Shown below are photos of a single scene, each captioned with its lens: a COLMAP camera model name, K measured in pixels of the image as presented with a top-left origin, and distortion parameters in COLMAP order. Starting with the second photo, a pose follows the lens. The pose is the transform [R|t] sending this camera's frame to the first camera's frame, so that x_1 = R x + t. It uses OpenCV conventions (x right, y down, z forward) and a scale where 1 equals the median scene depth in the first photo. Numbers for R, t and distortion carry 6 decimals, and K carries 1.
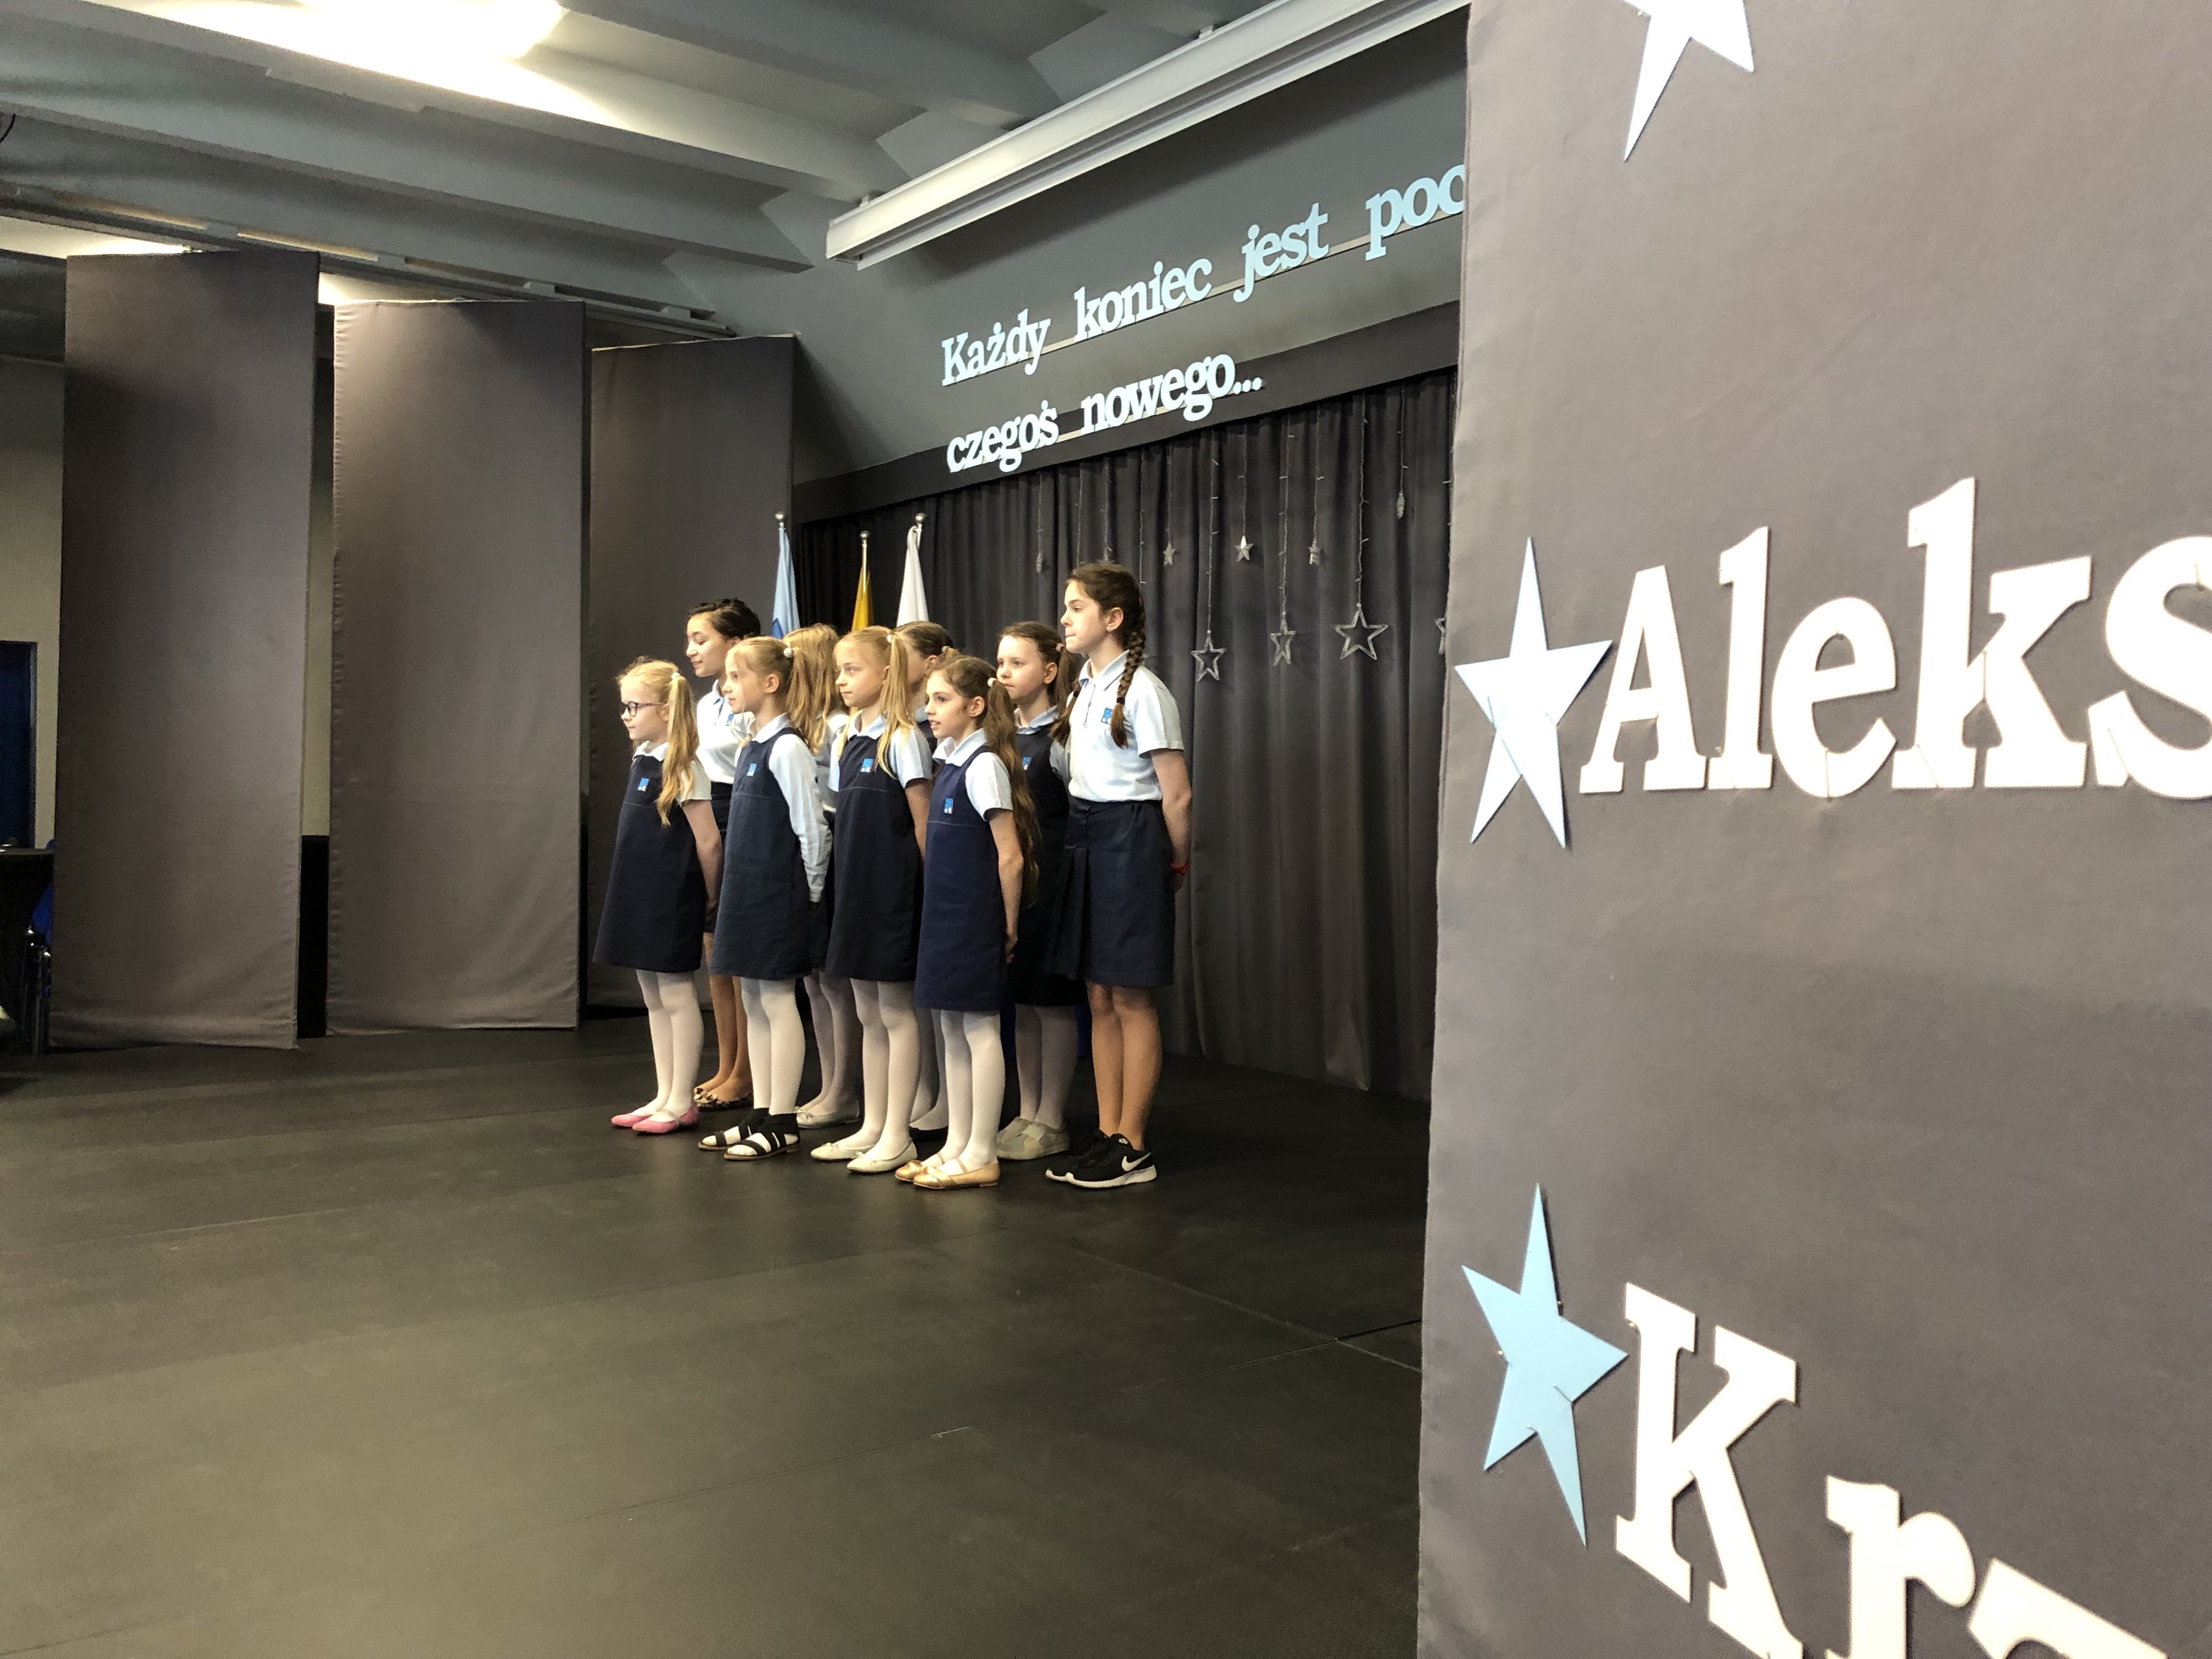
lens RADIAL K [[1837.1, 0, 1089.4], [0, 1837.1, 810.1], [0, 0, 1]] dist [0.062530, -0.071620]
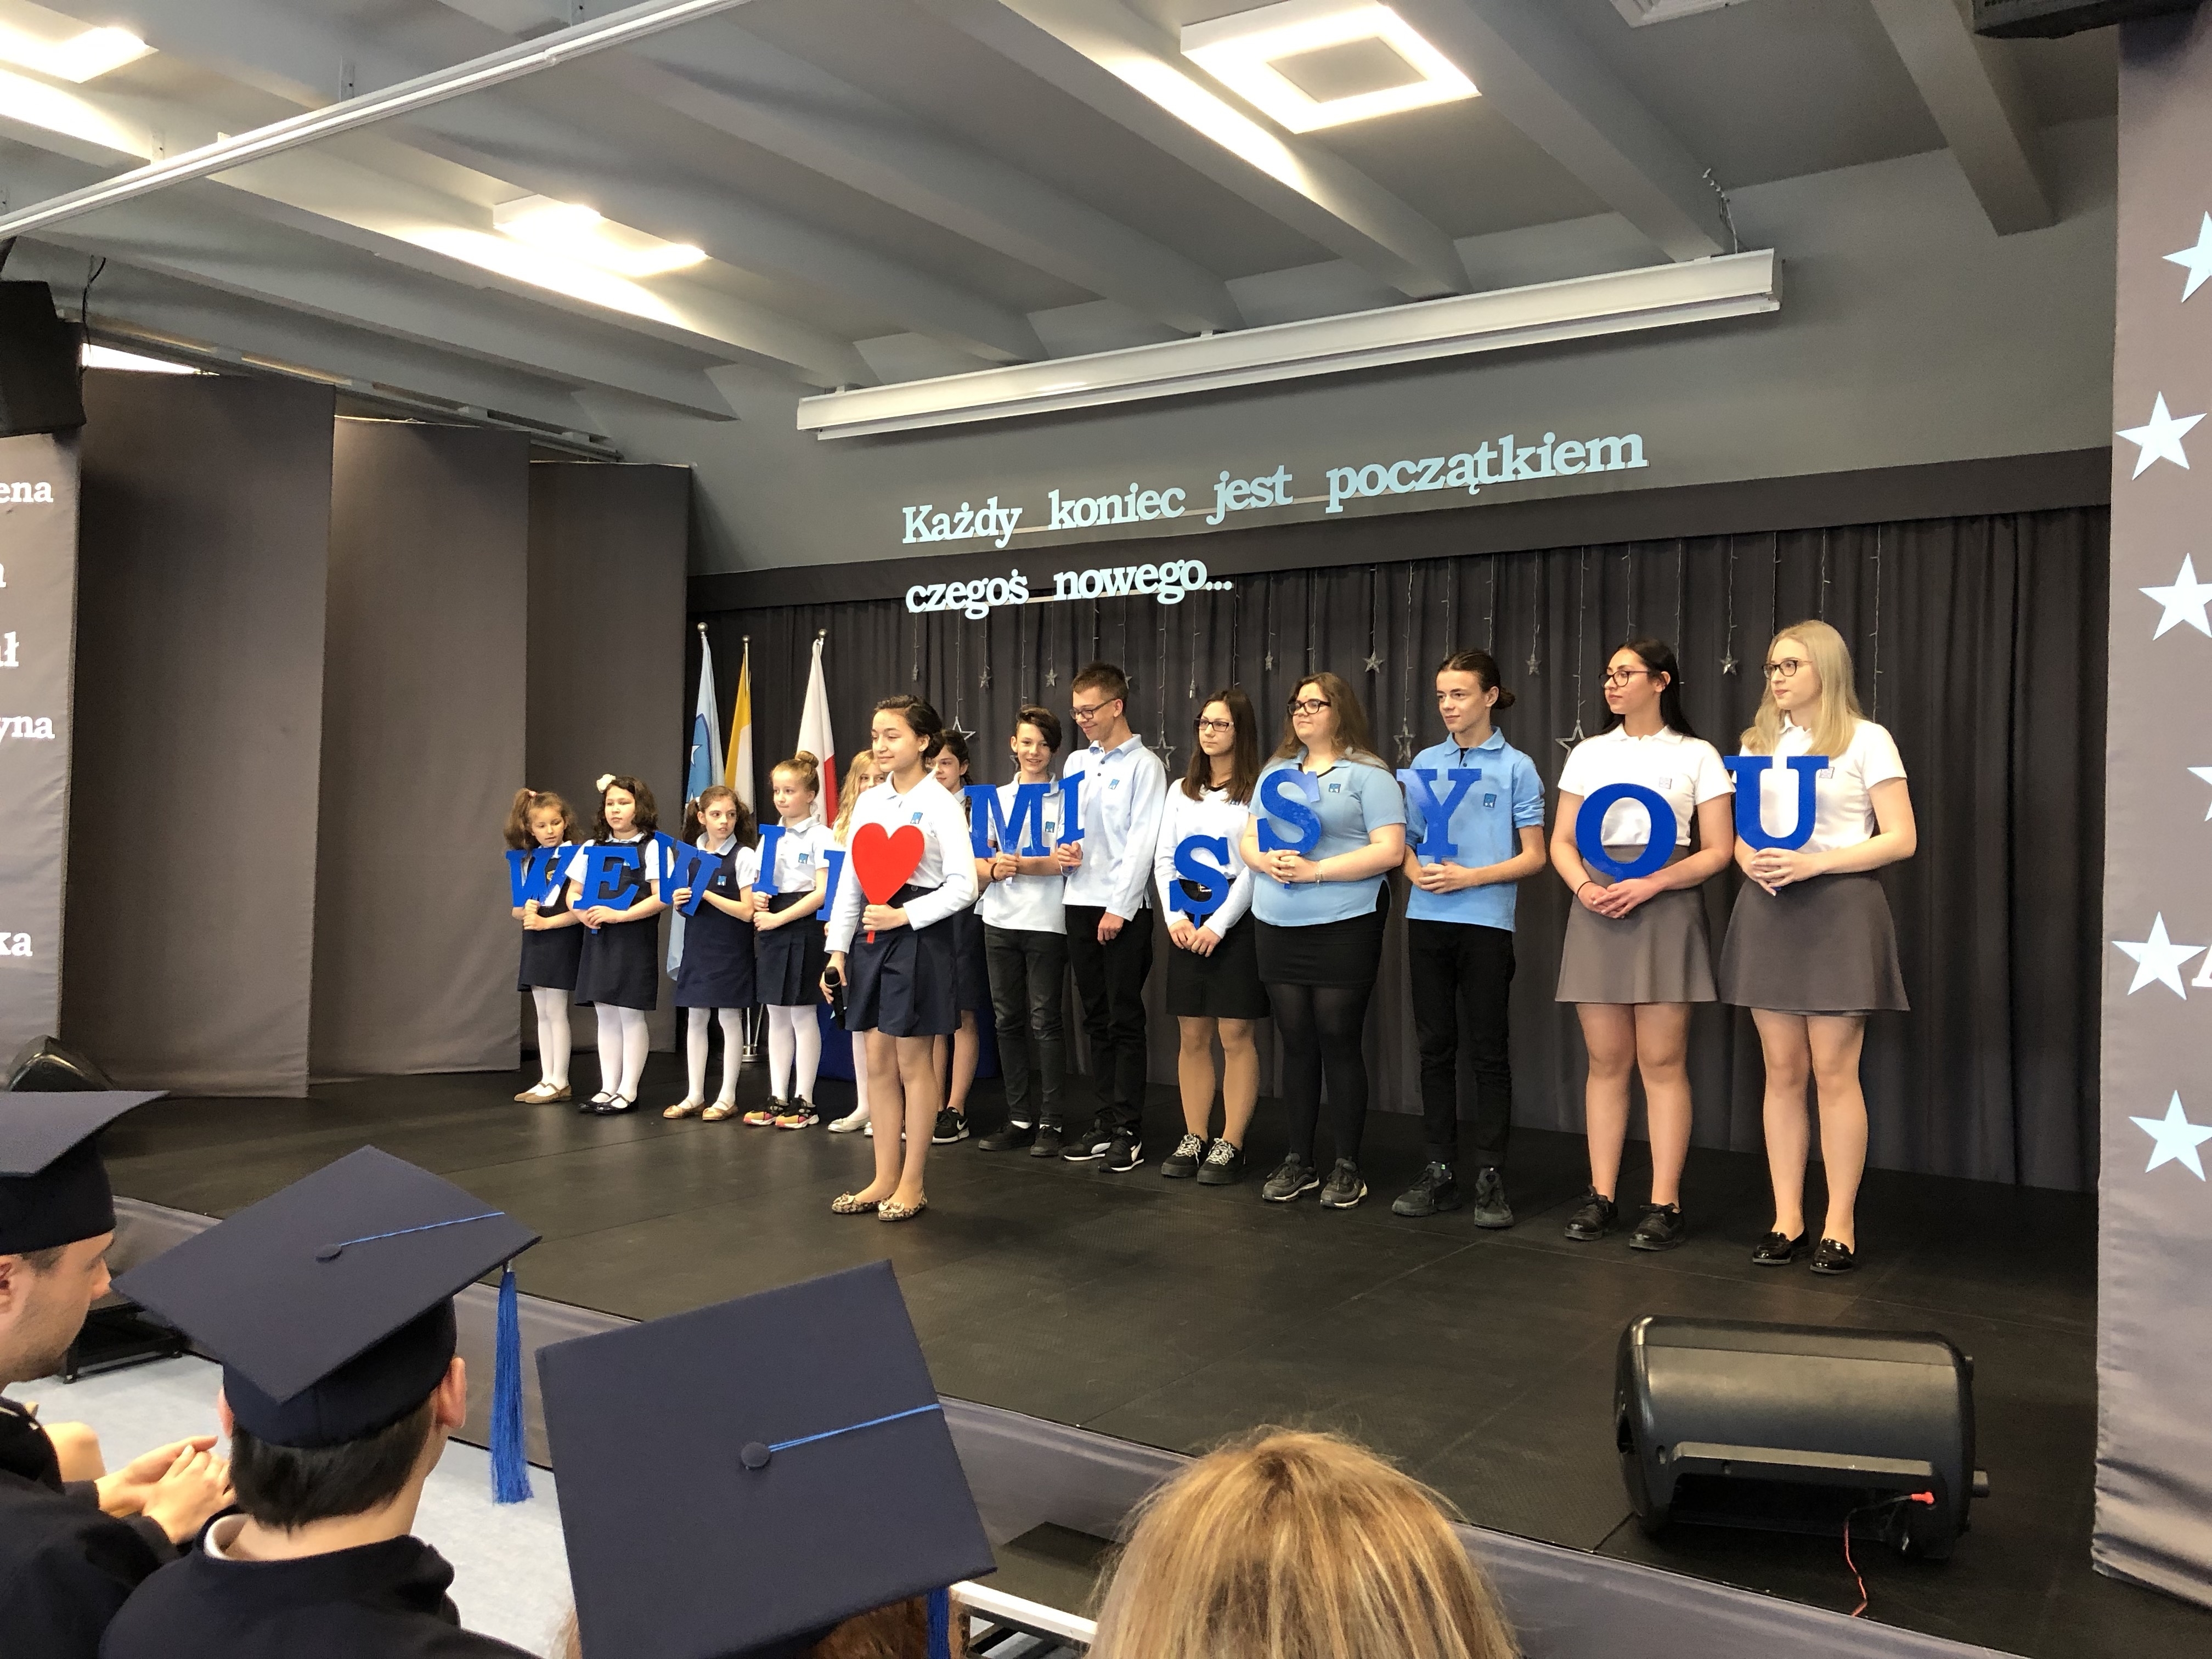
lens RADIAL K [[1837.1, 0, 1090.3], [0, 1837.1, 816.8], [0, 0, 1]] dist [0.062530, -0.071620]
pose [[0.945456, 0.009322, 0.325617, -0.422327], [-0.007209, 0.999944, -0.007697, -0.042163], [-0.325670, 0.004930, 0.945471, -0.254326]]
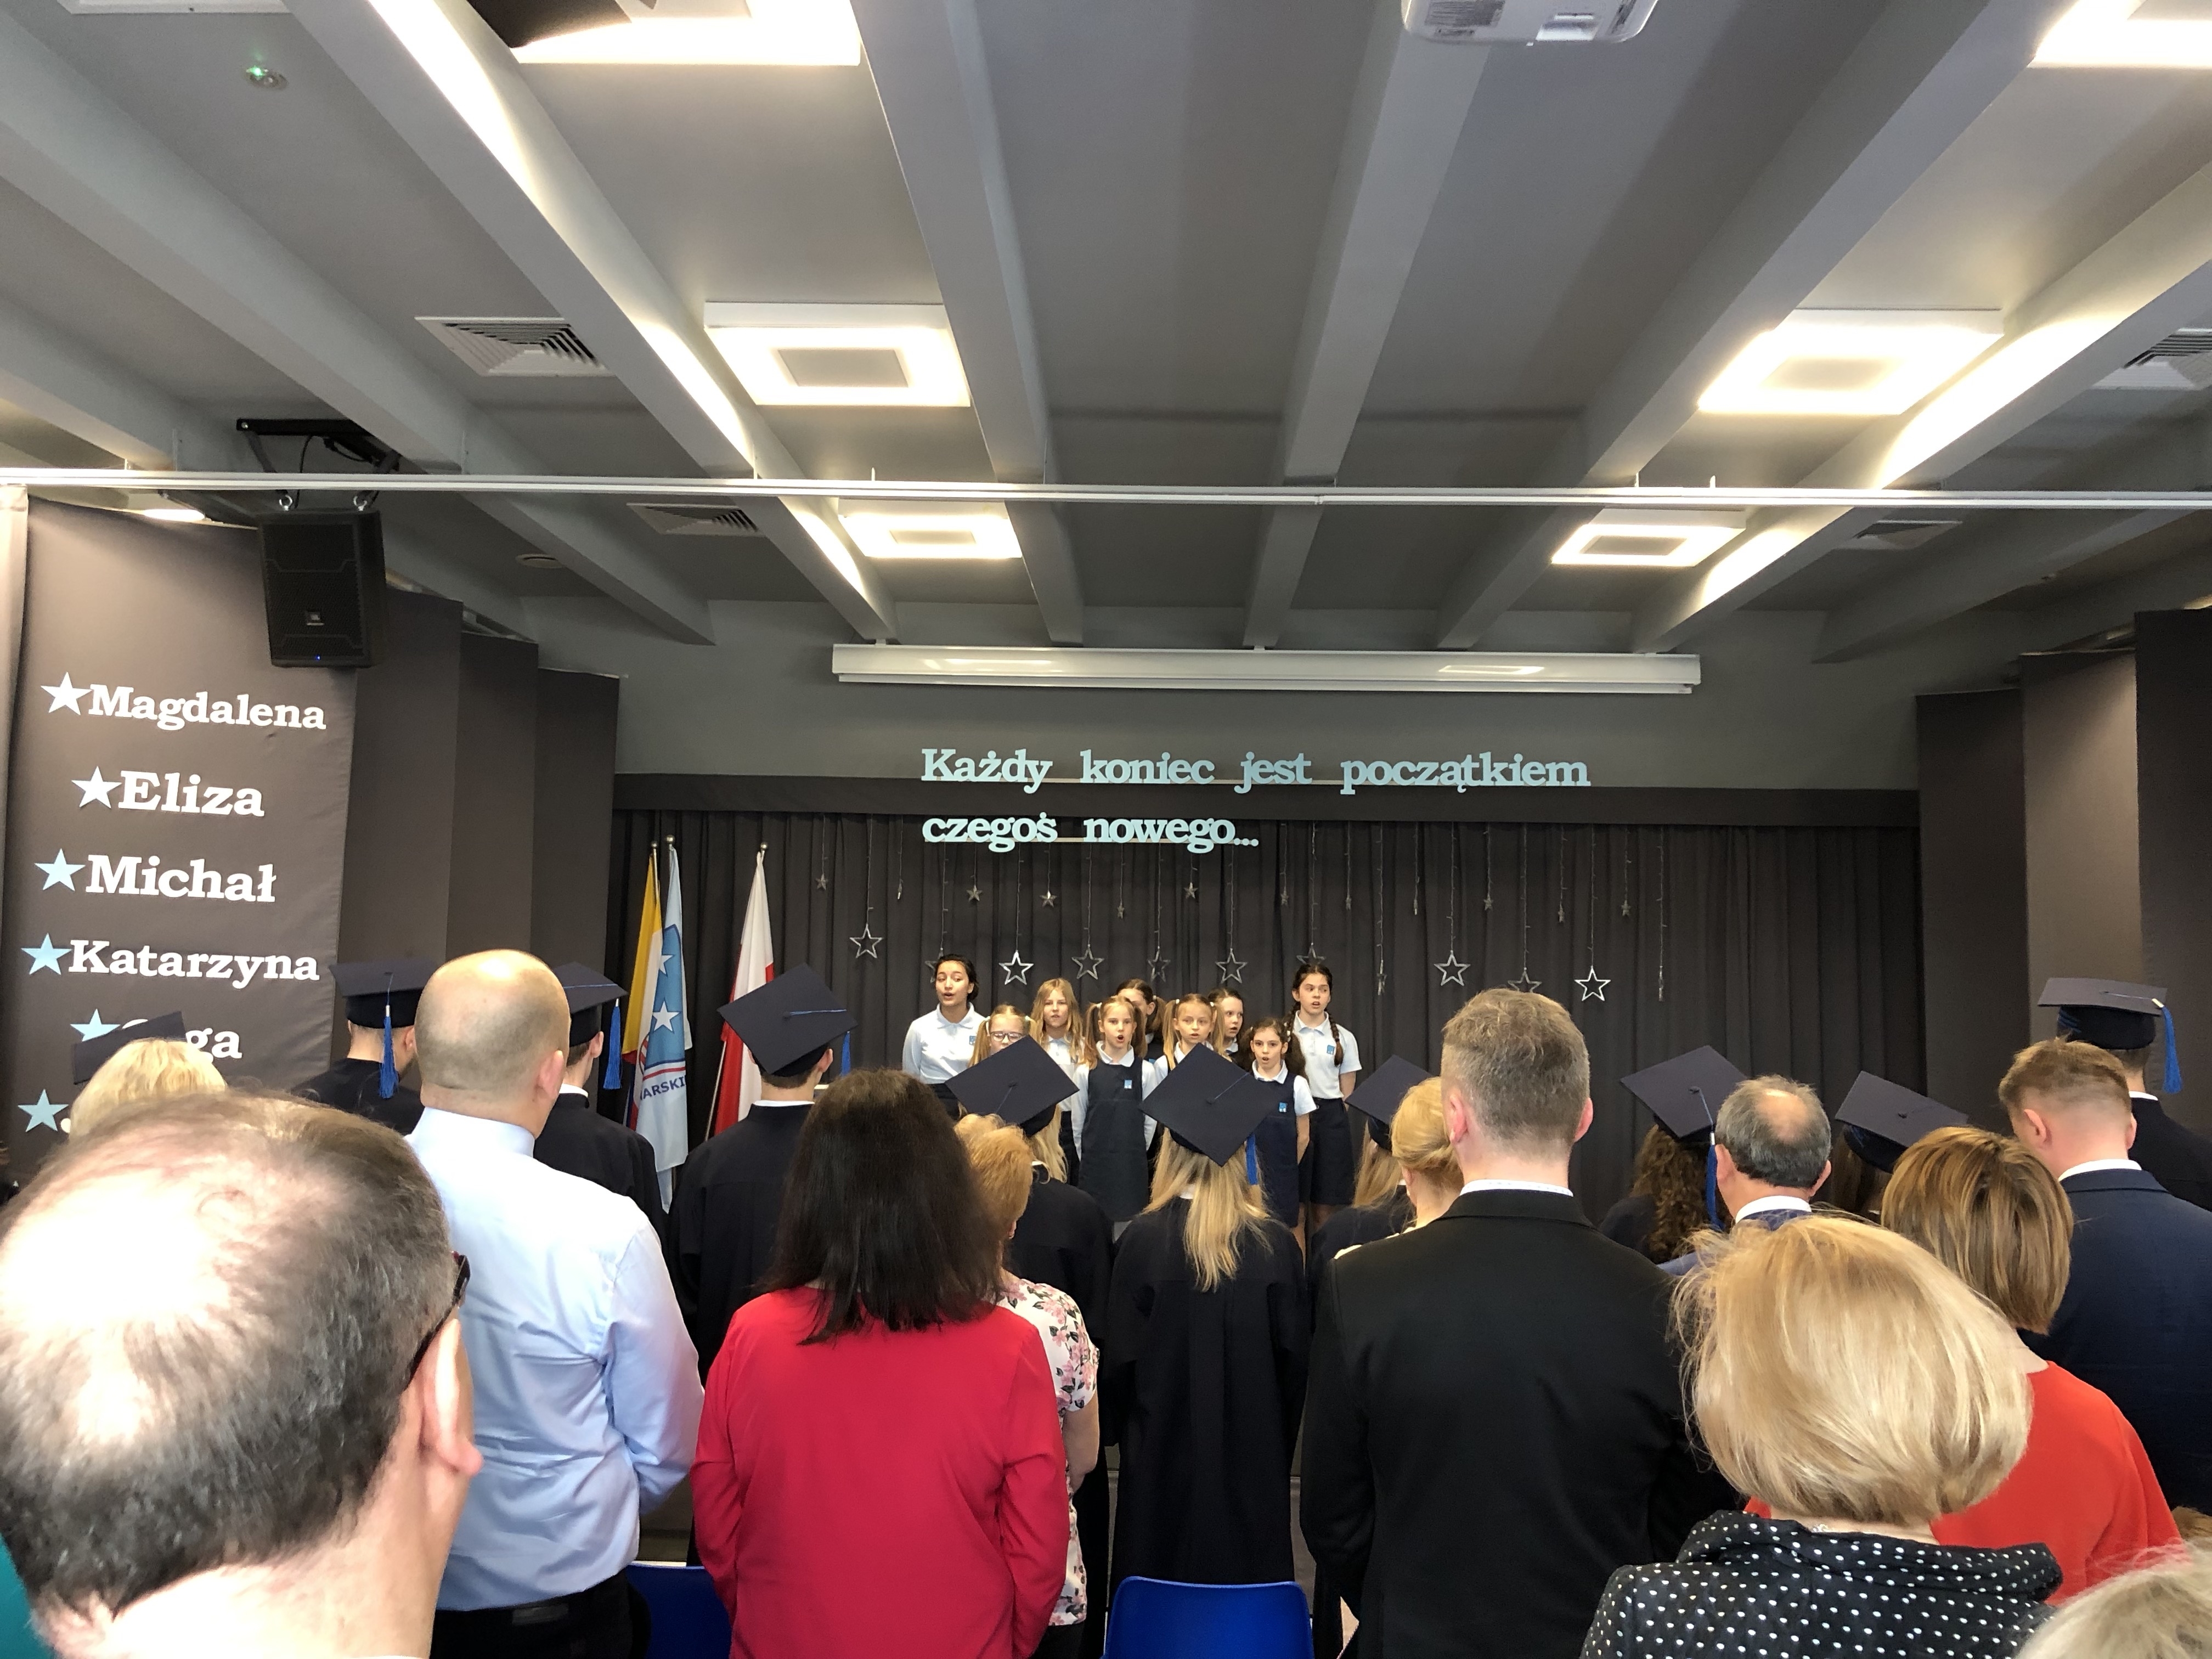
lens RADIAL K [[1837.1, 0, 1100.3], [0, 1837.1, 806.2], [0, 0, 1]] dist [0.062530, -0.071620]
pose [[0.620908, 0.066262, 0.781078, -1.261883], [-0.007729, 0.996890, -0.078427, -0.117961], [-0.783845, 0.042659, 0.619489, 0.030993]]
